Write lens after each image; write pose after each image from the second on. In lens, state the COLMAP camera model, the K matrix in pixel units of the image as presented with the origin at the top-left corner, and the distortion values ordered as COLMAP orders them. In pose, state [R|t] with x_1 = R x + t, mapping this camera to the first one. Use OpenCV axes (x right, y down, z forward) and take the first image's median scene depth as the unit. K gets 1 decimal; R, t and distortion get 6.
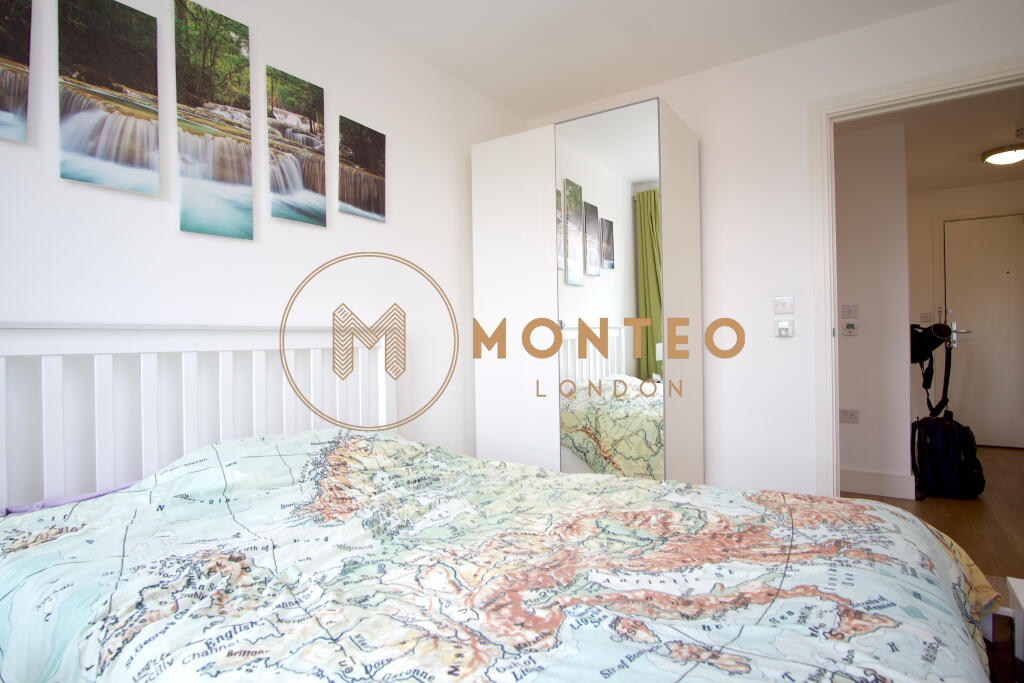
lens RADIAL K [[549.4, 0, 510.4], [0, 549.4, 342.1], [0, 0, 1]] dist [-0.022354, -0.000133]
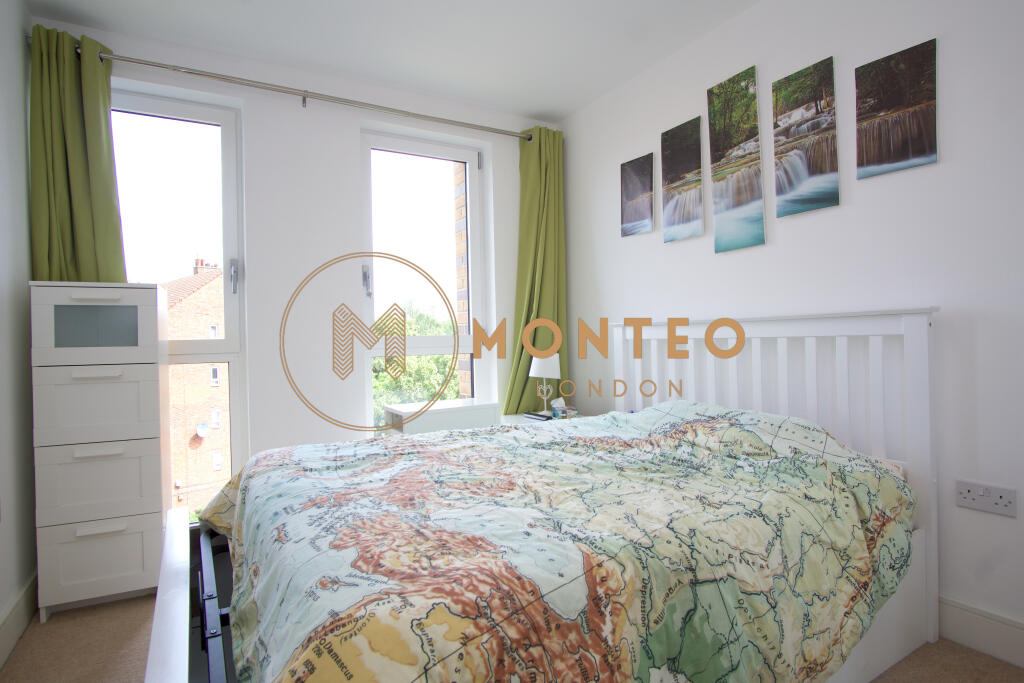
lens RADIAL K [[549.4, 0, 511.1], [0, 549.4, 342.1], [0, 0, 1]] dist [-0.022354, -0.000133]
pose [[-0.426605, 0.033349, -0.903823, 0.808958], [0.028517, 0.999319, 0.023412, -0.018195], [0.903988, -0.015787, -0.427265, 0.980137]]
